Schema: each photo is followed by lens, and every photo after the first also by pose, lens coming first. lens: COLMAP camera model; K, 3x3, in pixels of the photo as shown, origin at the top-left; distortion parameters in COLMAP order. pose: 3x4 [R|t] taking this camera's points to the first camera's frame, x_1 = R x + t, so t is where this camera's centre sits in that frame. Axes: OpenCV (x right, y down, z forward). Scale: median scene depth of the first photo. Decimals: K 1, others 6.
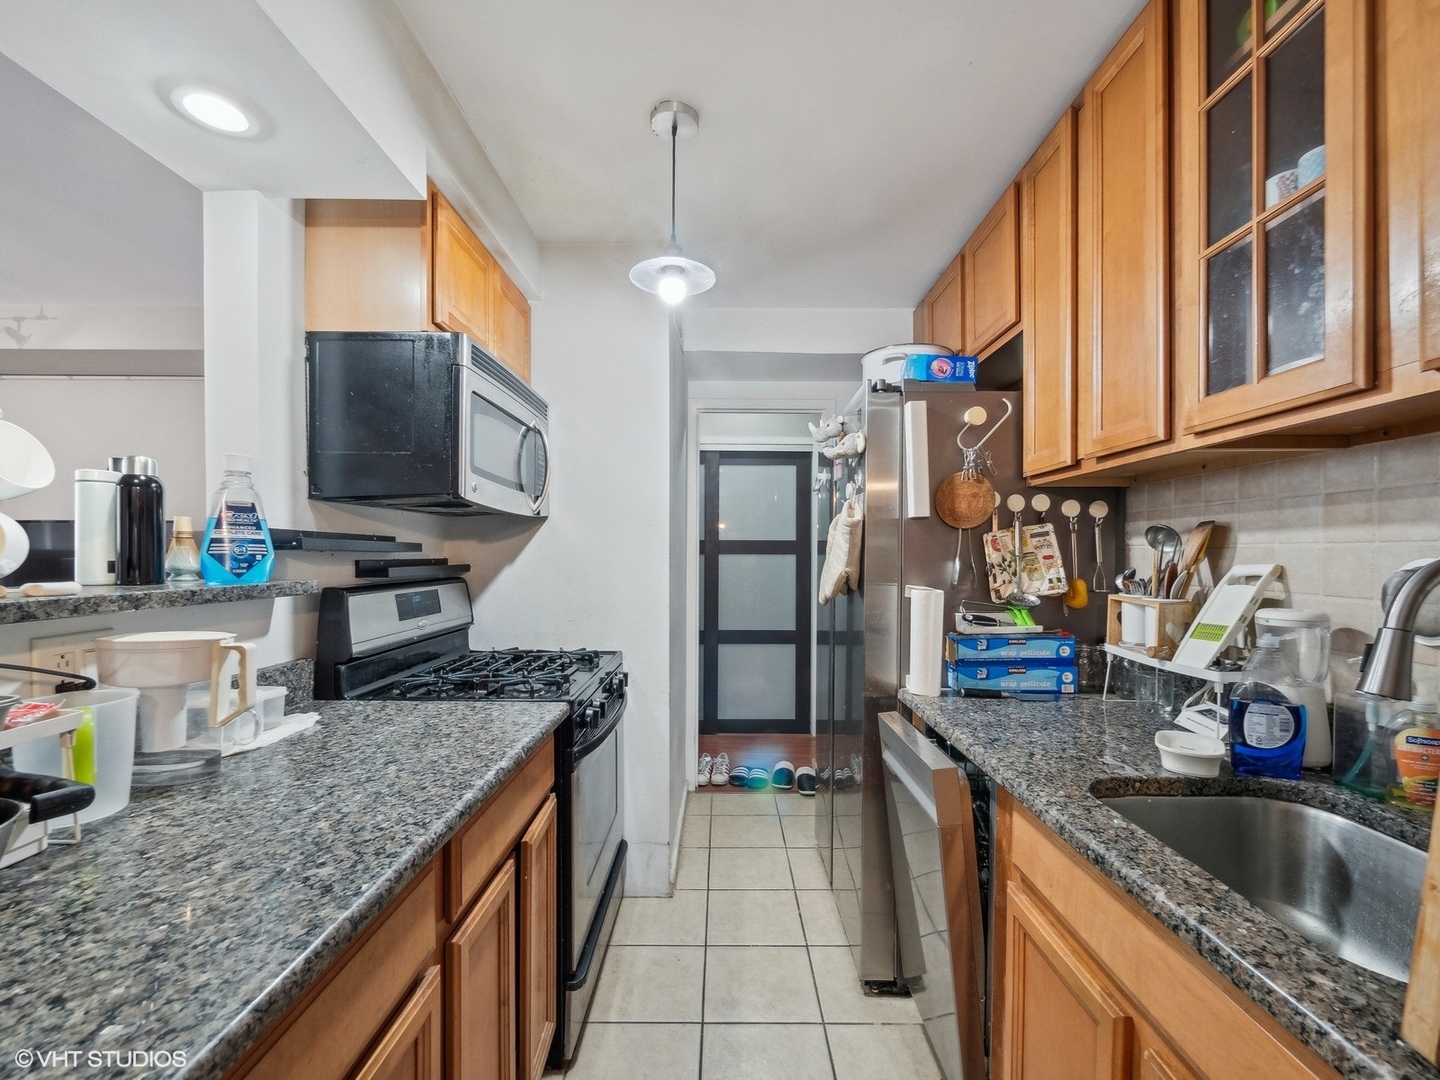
lens RADIAL K [[613.4, 0, 733.8], [0, 613.4, 550.3], [0, 0, 1]] dist [-0.001350, 0.000068]
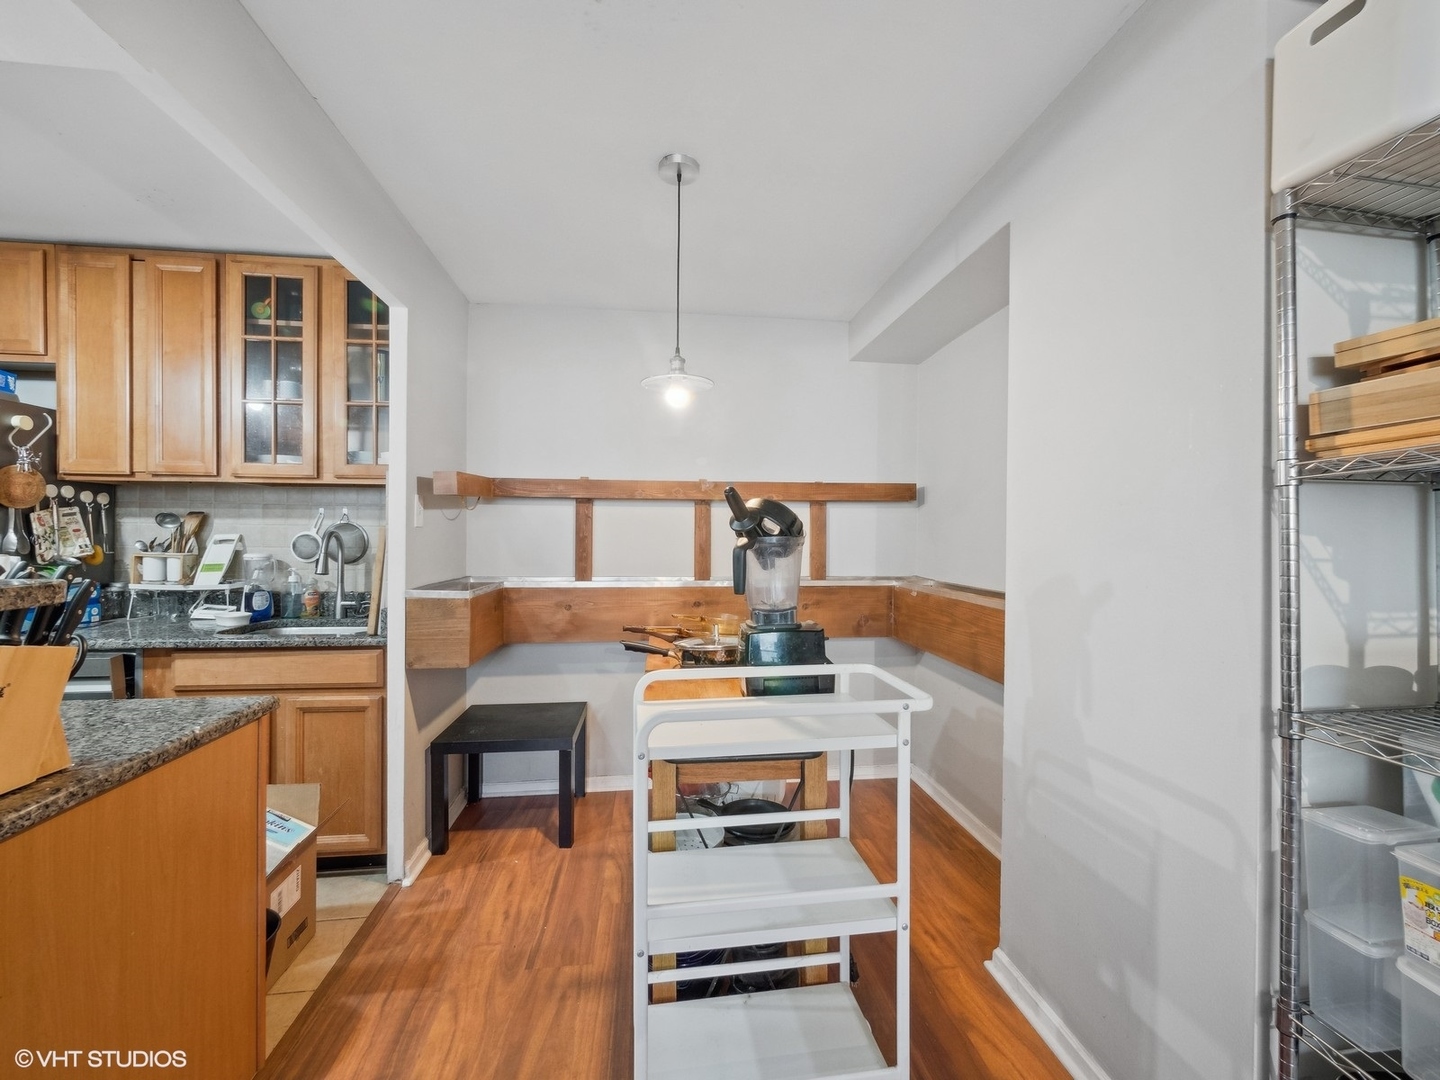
lens RADIAL K [[613.4, 0, 733.8], [0, 613.4, 550.3], [0, 0, 1]] dist [-0.001350, 0.000068]
pose [[-0.143001, -0.032279, 0.989196, -1.140474], [-0.014592, 0.999428, 0.030503, -0.008604], [-0.989615, -0.010073, -0.143390, -0.320723]]
